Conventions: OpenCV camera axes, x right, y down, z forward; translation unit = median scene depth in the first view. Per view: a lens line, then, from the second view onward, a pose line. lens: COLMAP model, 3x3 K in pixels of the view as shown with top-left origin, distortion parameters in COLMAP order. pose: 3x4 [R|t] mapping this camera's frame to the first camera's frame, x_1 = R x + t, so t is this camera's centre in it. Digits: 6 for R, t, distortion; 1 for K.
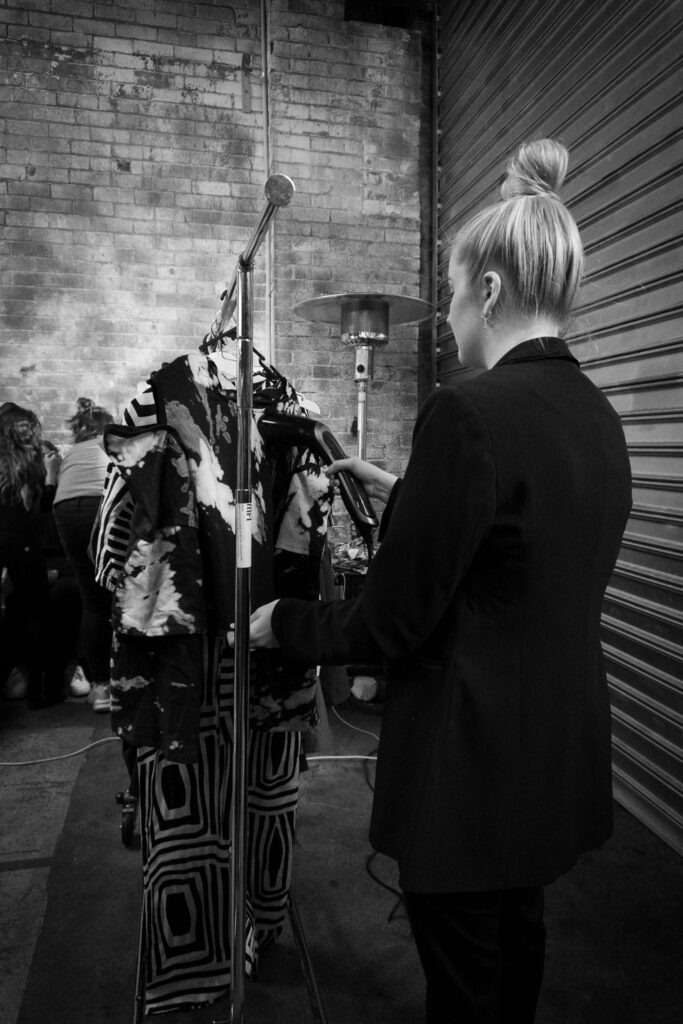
lens RADIAL K [[679.3, 0, 341.5], [0, 679.3, 512.0], [0, 0, 1]] dist [-0.006230, -0.005200]
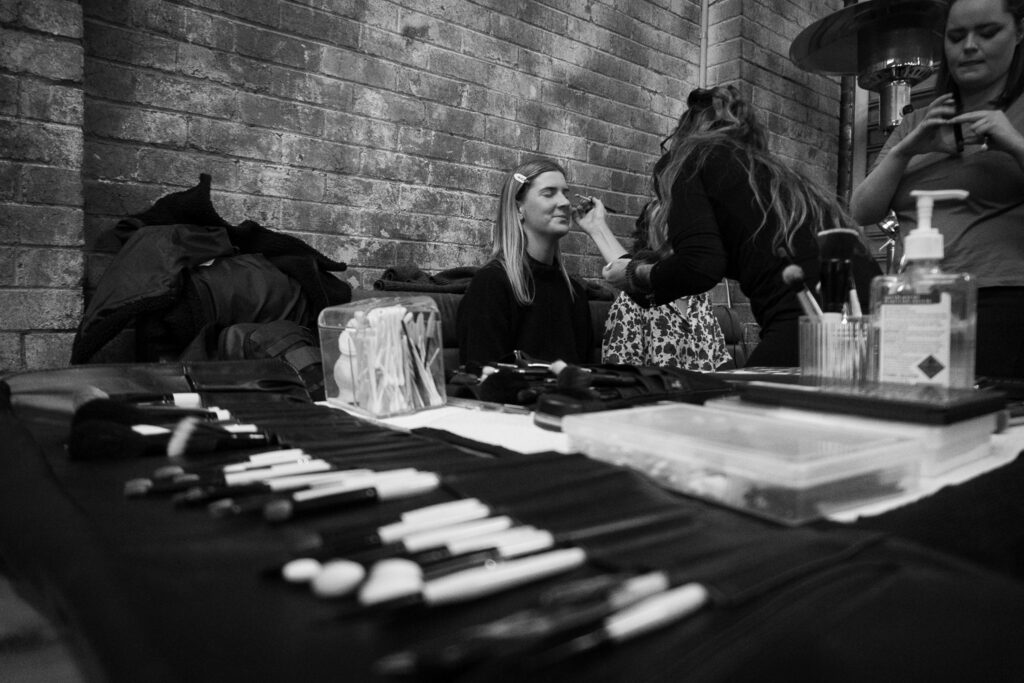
lens RADIAL K [[679.8, 0, 513.7], [0, 679.8, 336.9], [0, 0, 1]] dist [-0.003828, 0.000597]
pose [[0.882449, -0.019311, 0.470012, -0.621074], [0.044150, 0.998147, -0.041882, 0.036612], [-0.468332, 0.057710, 0.881666, 0.523703]]
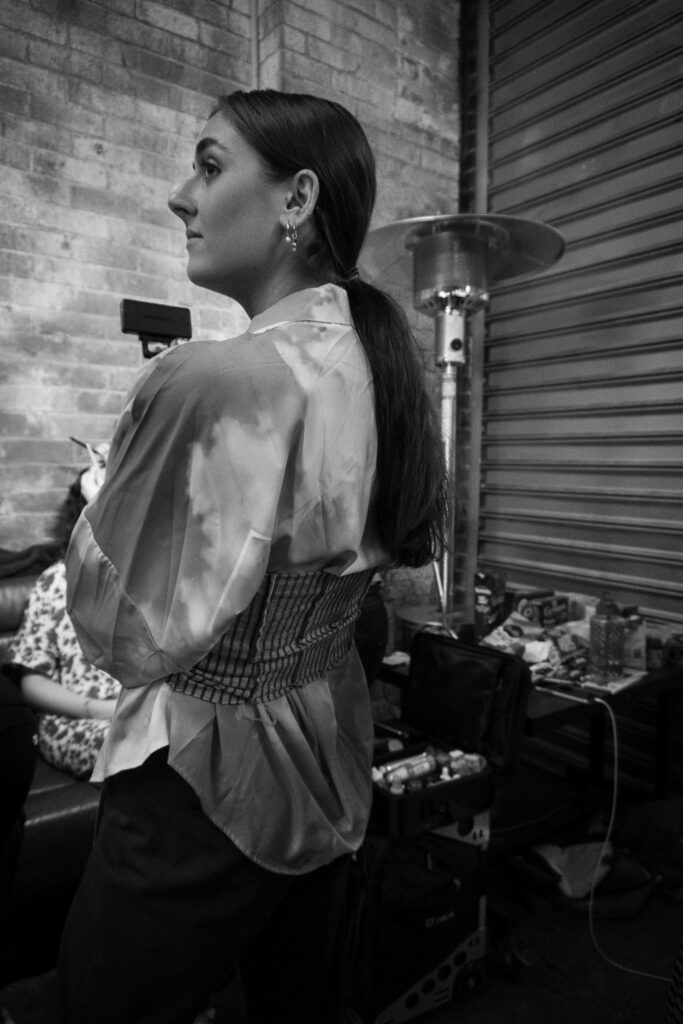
lens RADIAL K [[679.3, 0, 341.5], [0, 679.3, 512.0], [0, 0, 1]] dist [-0.006230, -0.005200]
pose [[0.913357, -0.028982, 0.406128, -0.302484], [0.035716, 0.999321, -0.009009, -0.047963], [-0.405591, 0.022734, 0.913772, 0.424460]]
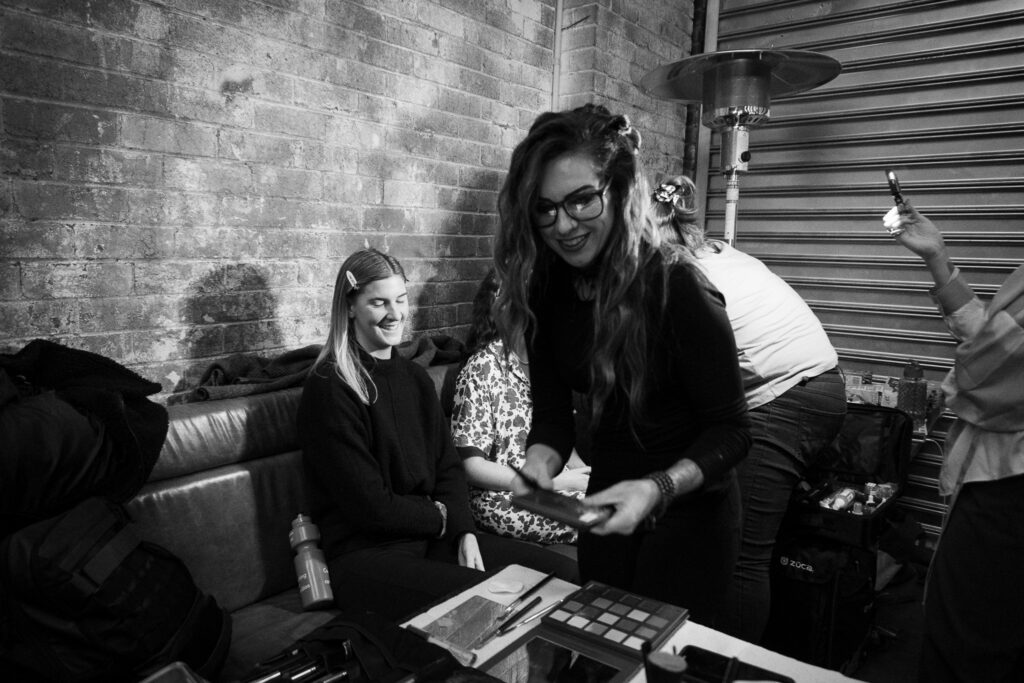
lens RADIAL K [[679.3, 0, 503.6], [0, 679.3, 341.4], [0, 0, 1]] dist [-0.006230, -0.005200]
pose [[0.773967, -0.082983, 0.627765, -0.600823], [0.045991, 0.996124, 0.074974, -0.070373], [-0.631553, -0.029156, 0.774784, 0.533478]]
